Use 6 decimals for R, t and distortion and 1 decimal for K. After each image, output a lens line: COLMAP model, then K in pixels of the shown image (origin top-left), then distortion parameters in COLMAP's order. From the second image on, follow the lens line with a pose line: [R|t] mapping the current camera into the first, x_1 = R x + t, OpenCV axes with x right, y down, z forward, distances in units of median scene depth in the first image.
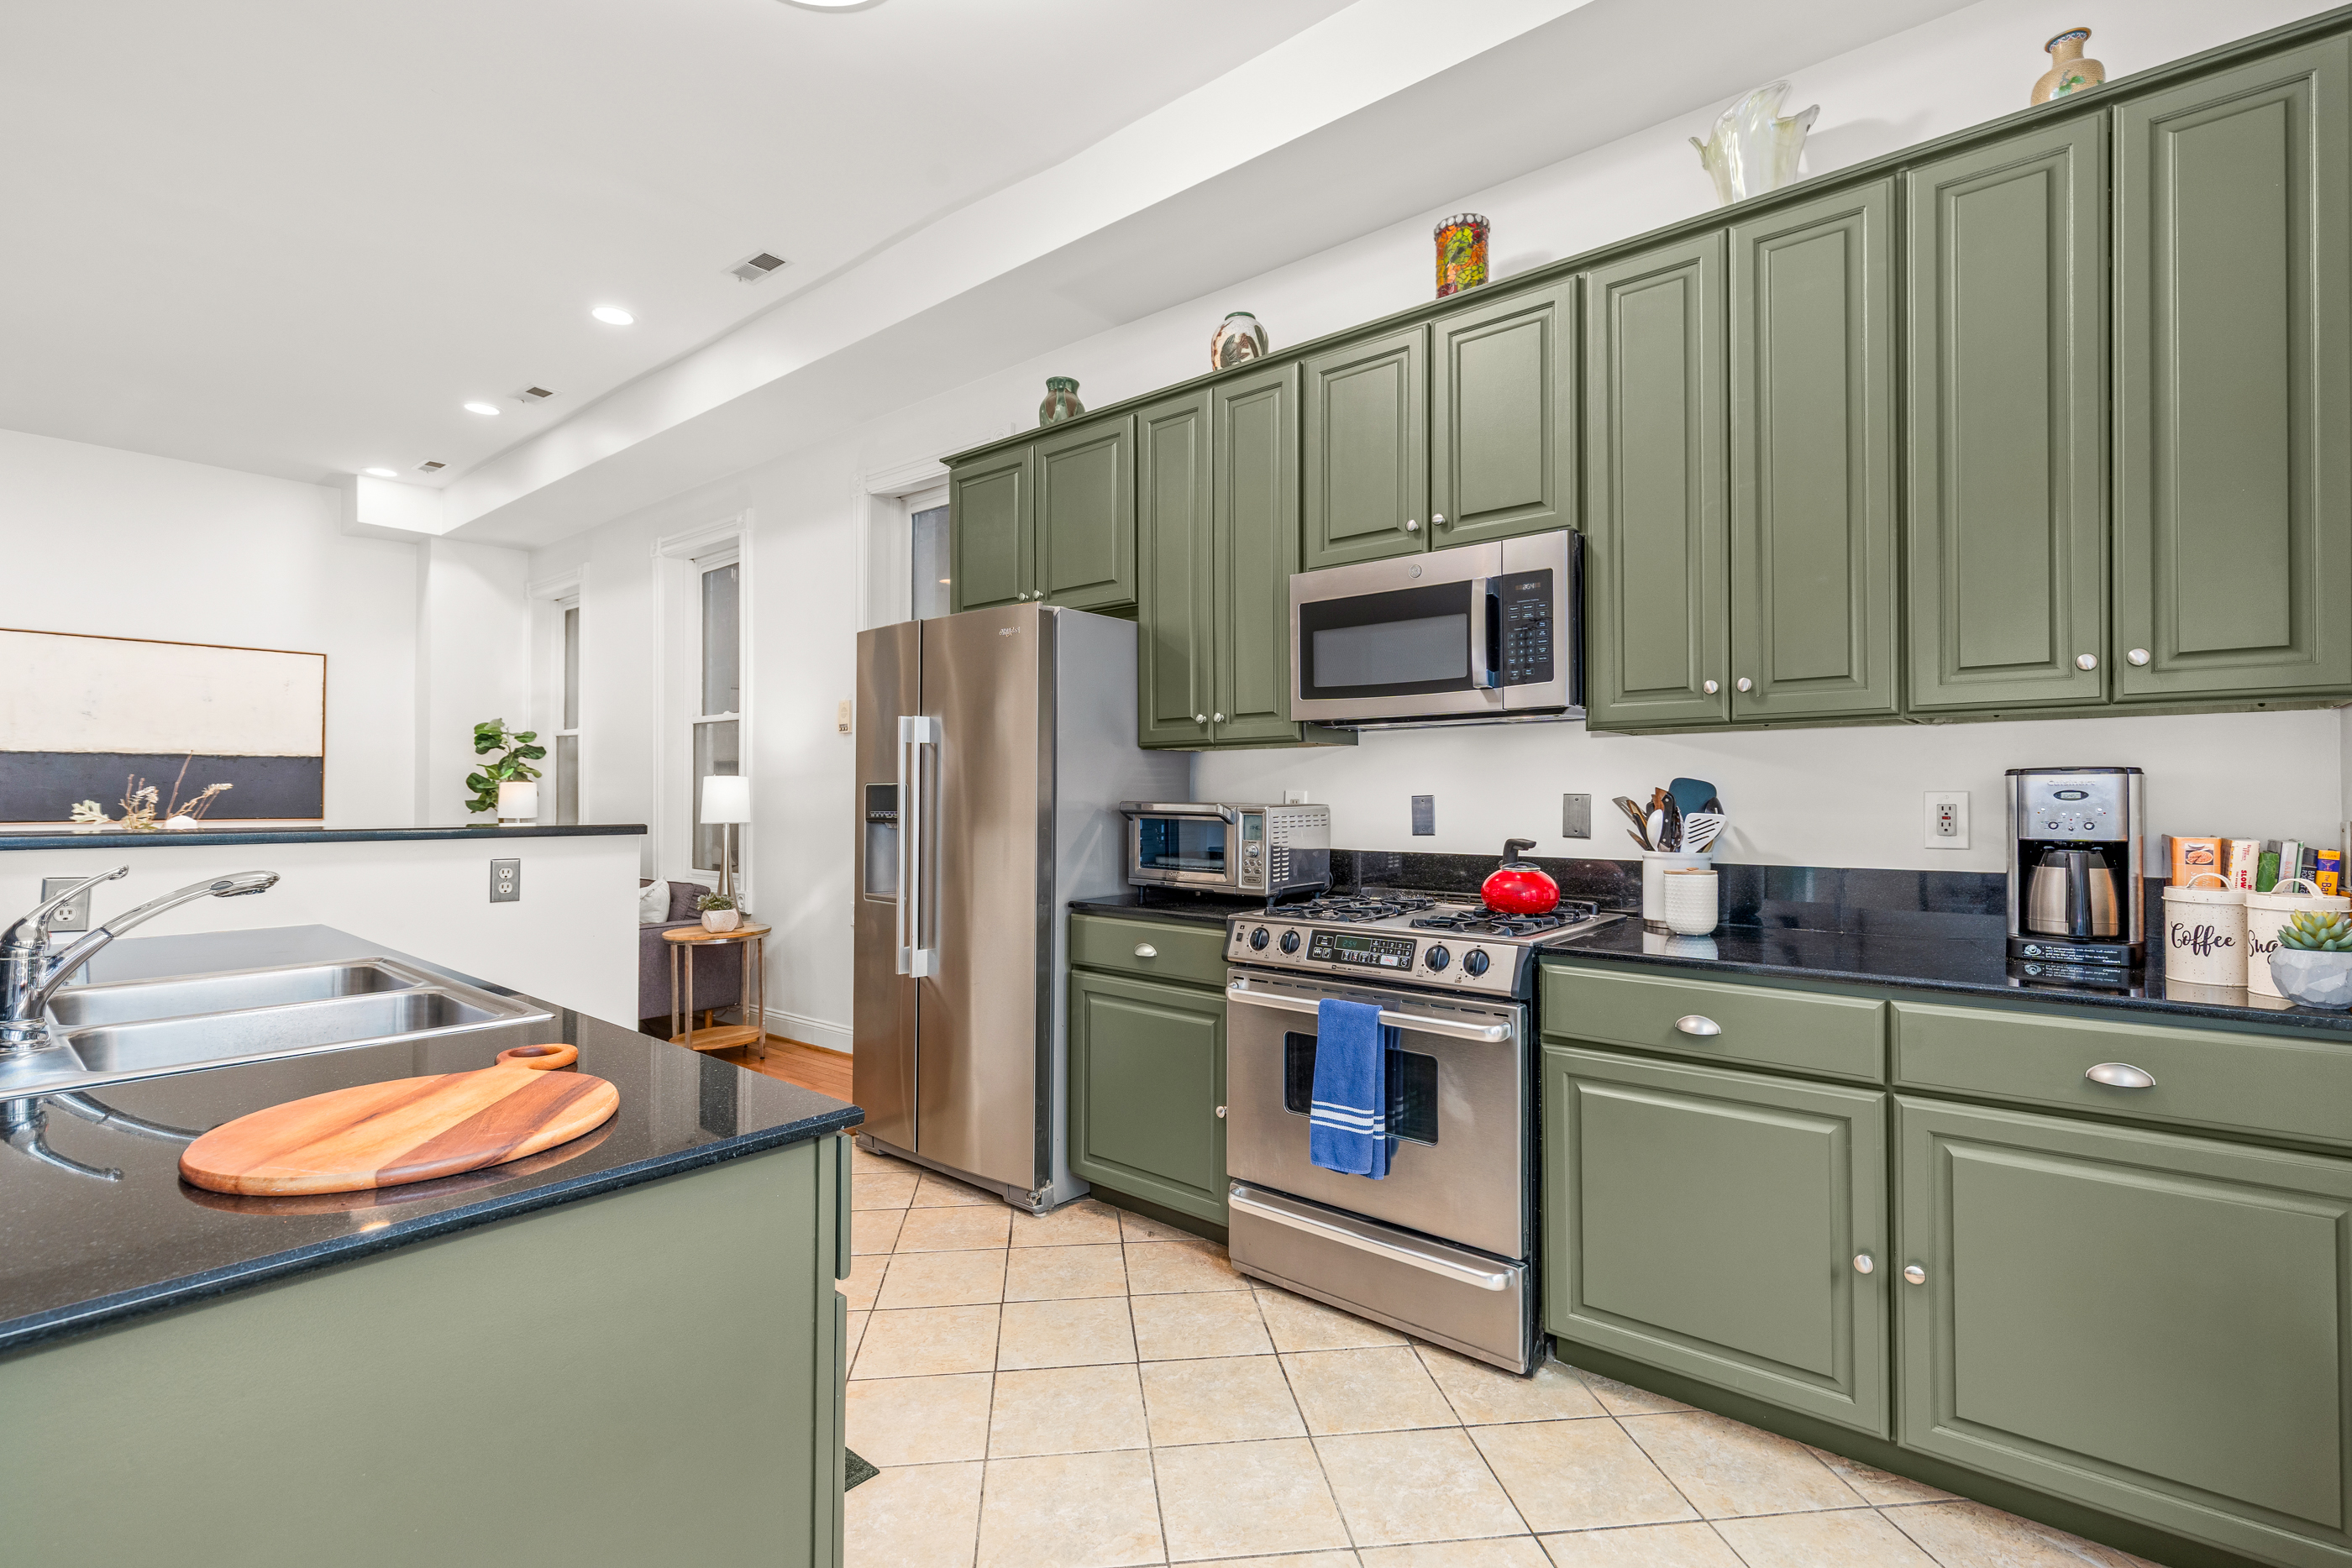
lens RADIAL K [[1062.3, 0, 1177.1], [0, 1062.3, 790.1], [0, 0, 1]] dist [0.004449, -0.000461]
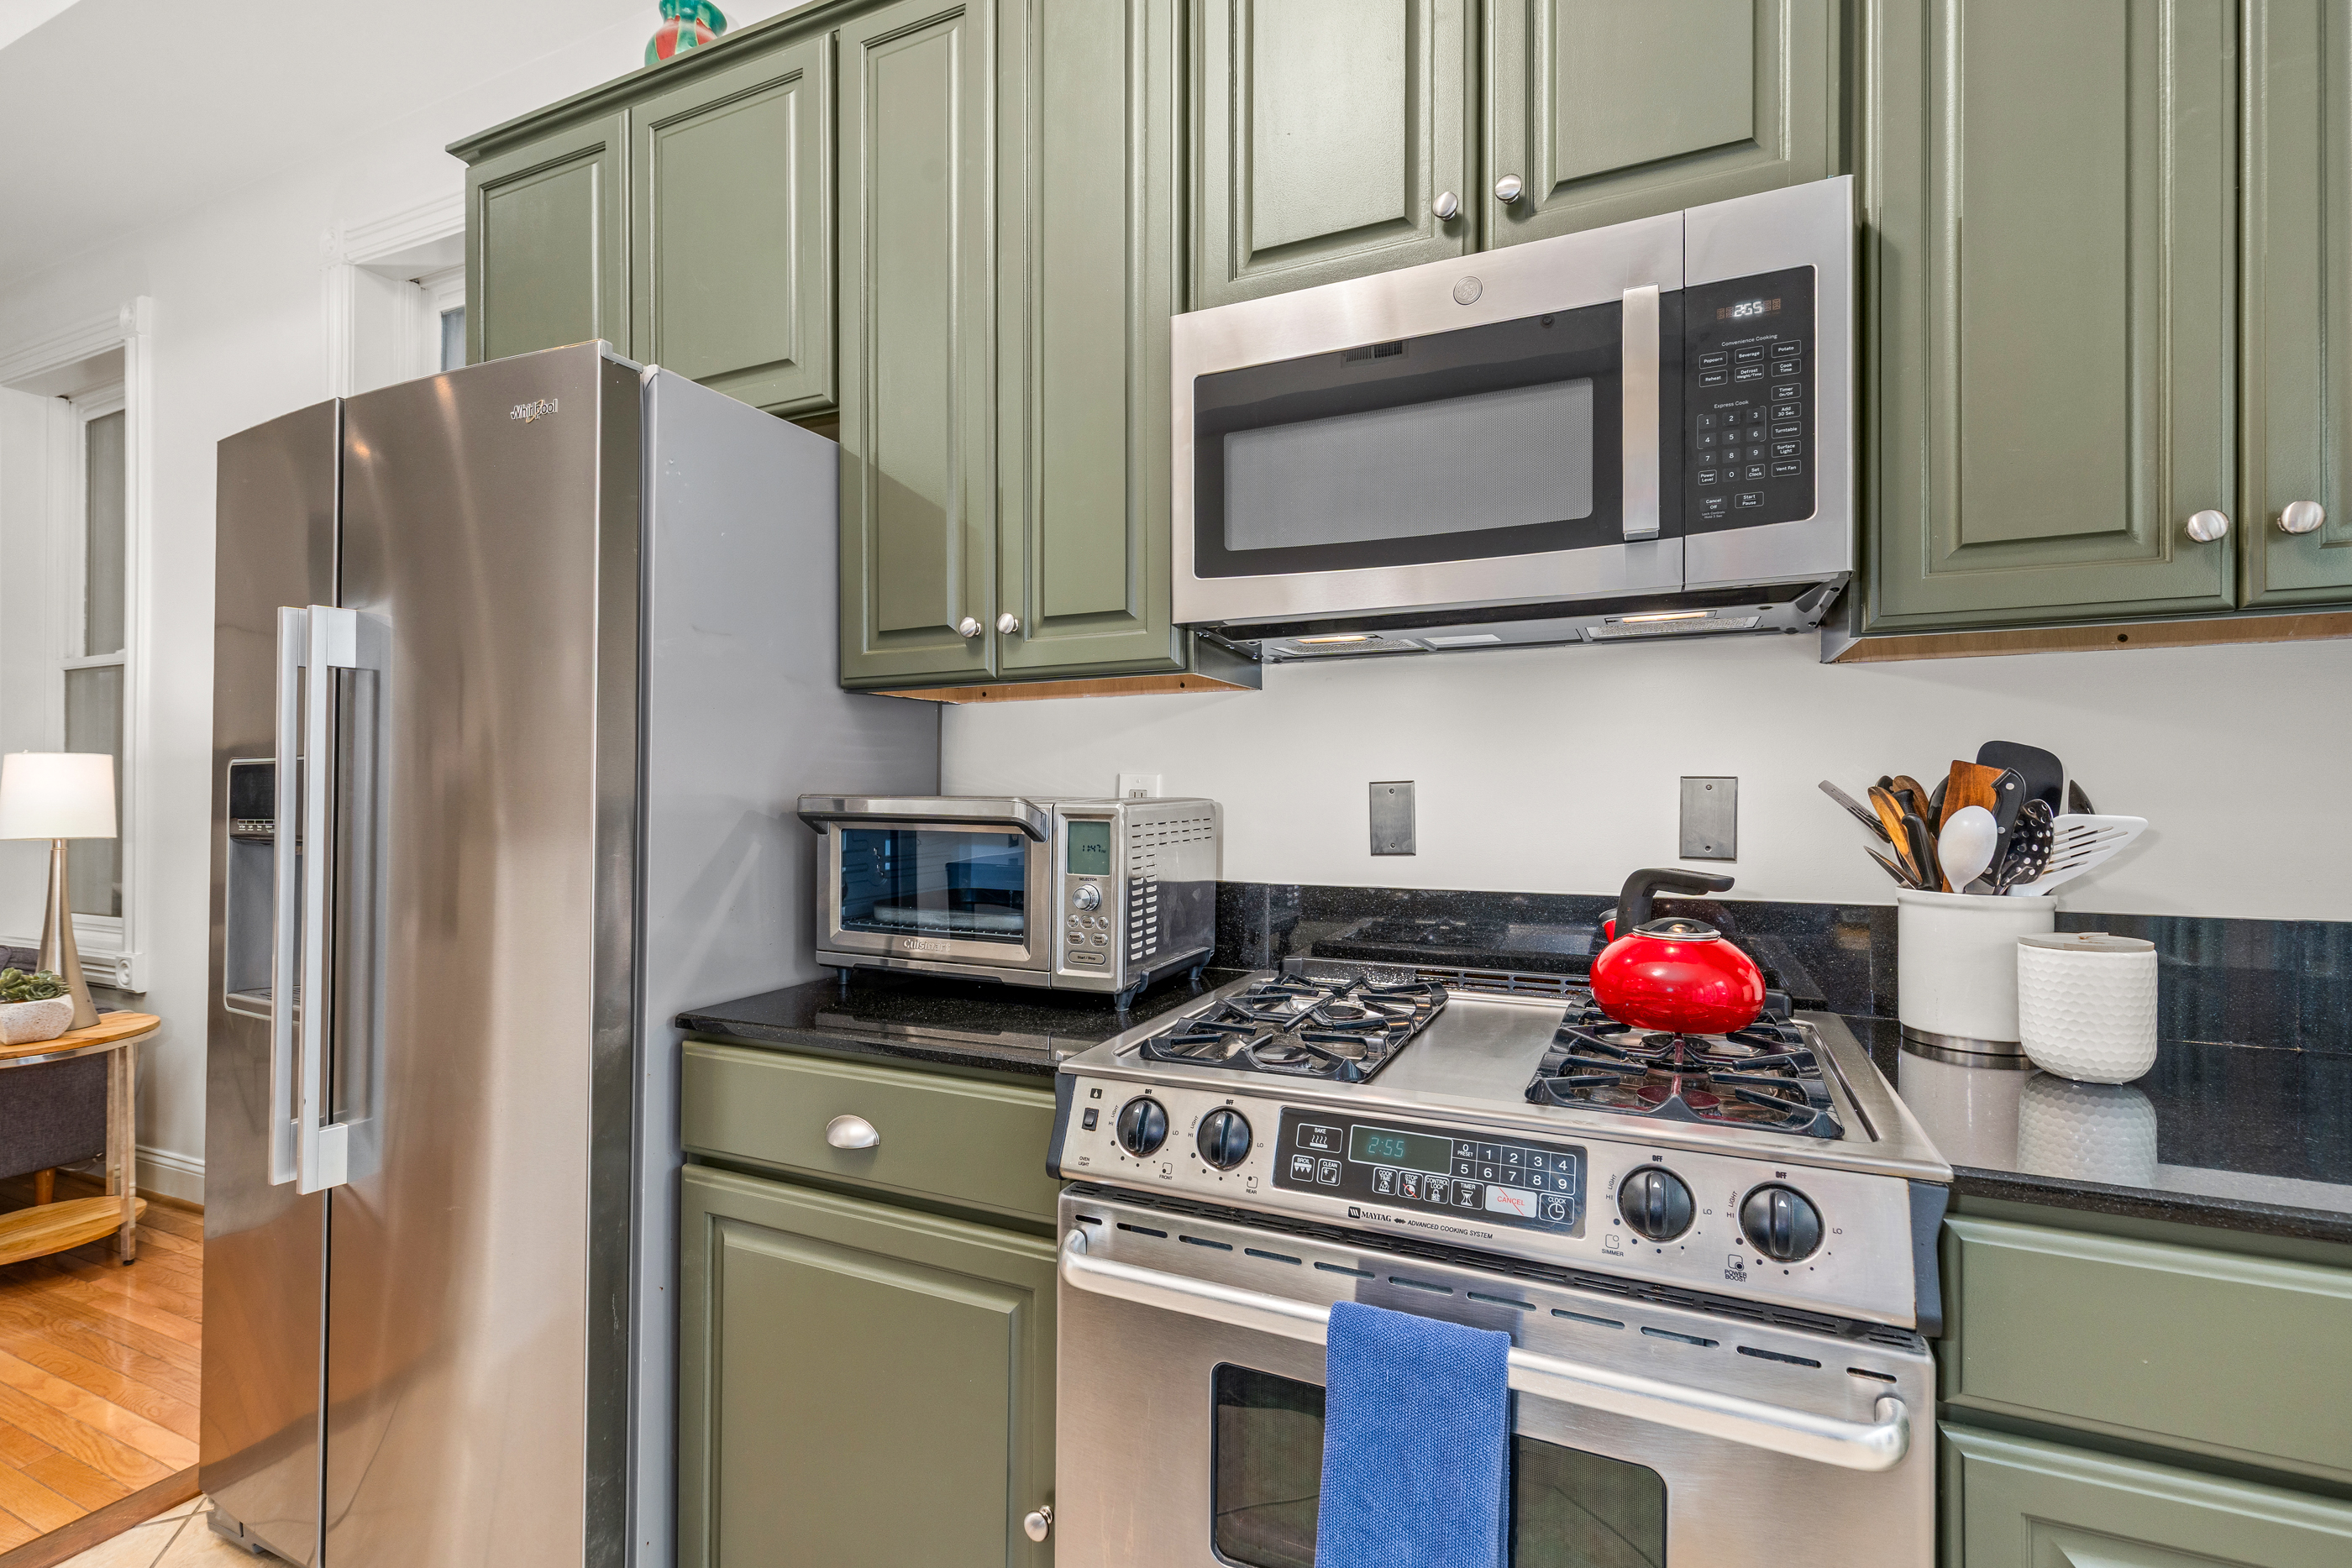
lens RADIAL K [[1062.3, 0, 1159.3], [0, 1062.3, 764.9], [0, 0, 1]] dist [0.004449, -0.000461]
pose [[0.967169, 0.003139, 0.254116, -0.019410], [0.001419, 0.999841, -0.017751, 0.006561], [-0.254131, 0.017529, 0.967011, 0.544724]]
